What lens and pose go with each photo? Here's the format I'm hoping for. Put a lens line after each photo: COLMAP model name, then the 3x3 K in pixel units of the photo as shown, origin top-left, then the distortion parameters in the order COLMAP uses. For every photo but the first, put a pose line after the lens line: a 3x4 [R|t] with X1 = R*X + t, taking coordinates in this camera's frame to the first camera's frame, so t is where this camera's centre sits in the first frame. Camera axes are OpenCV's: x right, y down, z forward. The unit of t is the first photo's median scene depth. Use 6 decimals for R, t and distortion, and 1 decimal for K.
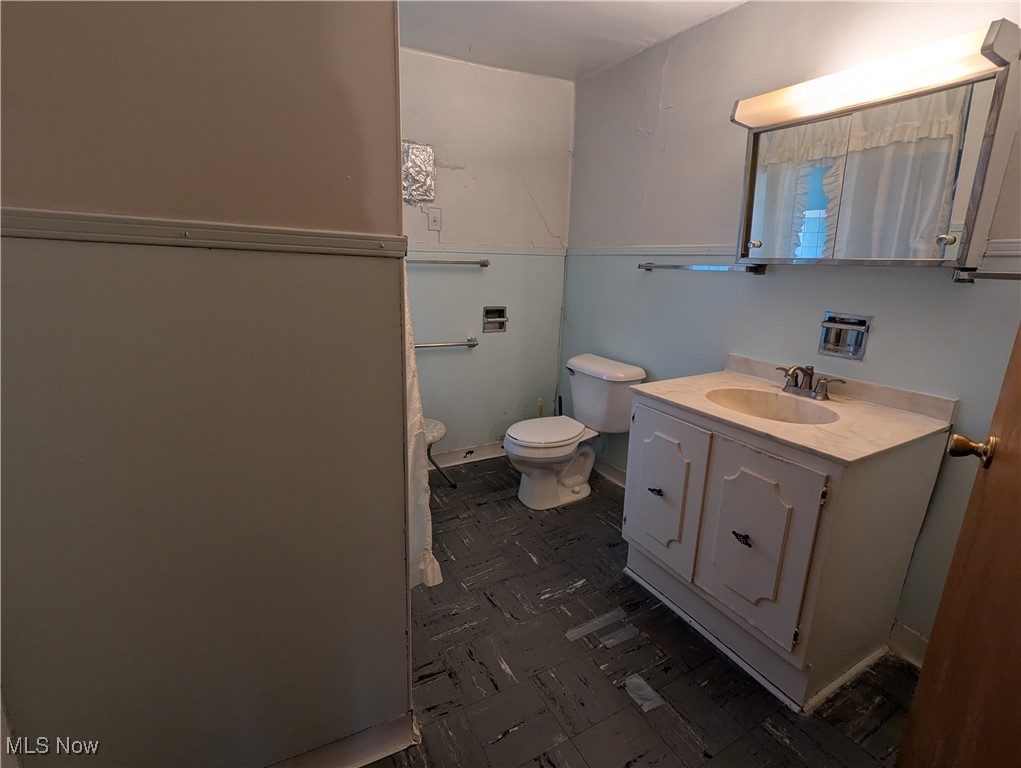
lens RADIAL K [[486.1, 0, 513.3], [0, 486.1, 383.9], [0, 0, 1]] dist [-0.001846, -0.000997]
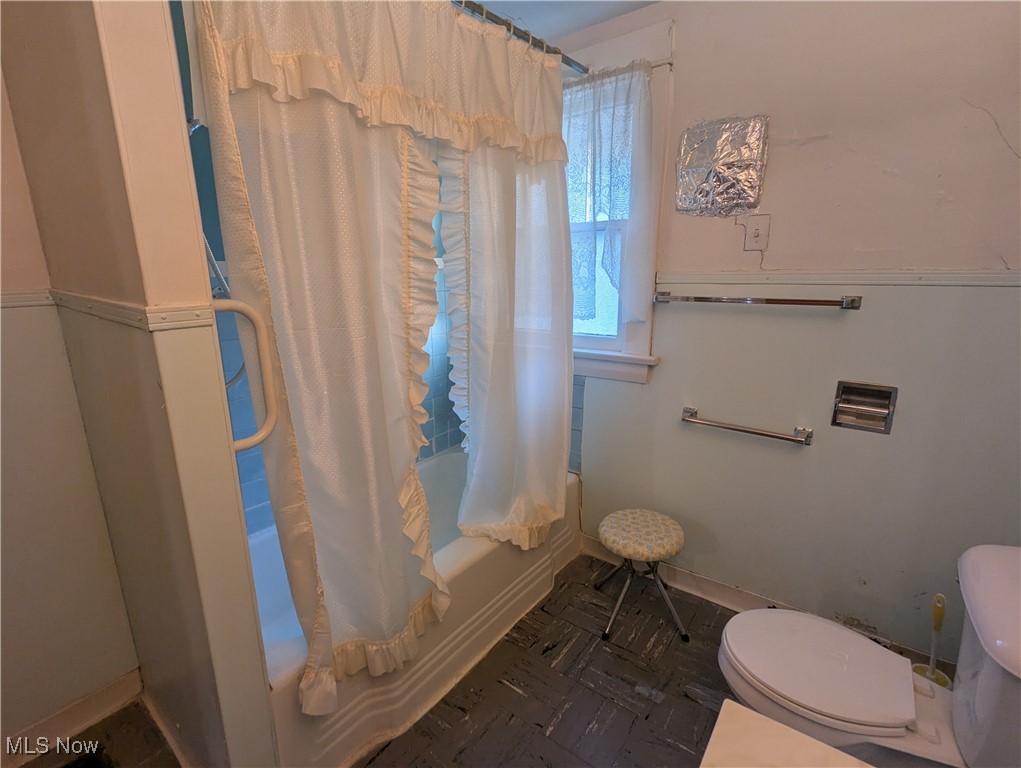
lens RADIAL K [[486.1, 0, 510.6], [0, 486.1, 378.8], [0, 0, 1]] dist [-0.001846, -0.000997]
pose [[0.380945, 0.174849, -0.907914, 0.301507], [-0.209342, 0.972767, 0.099502, -0.140030], [0.900587, 0.152160, 0.407174, 0.451814]]
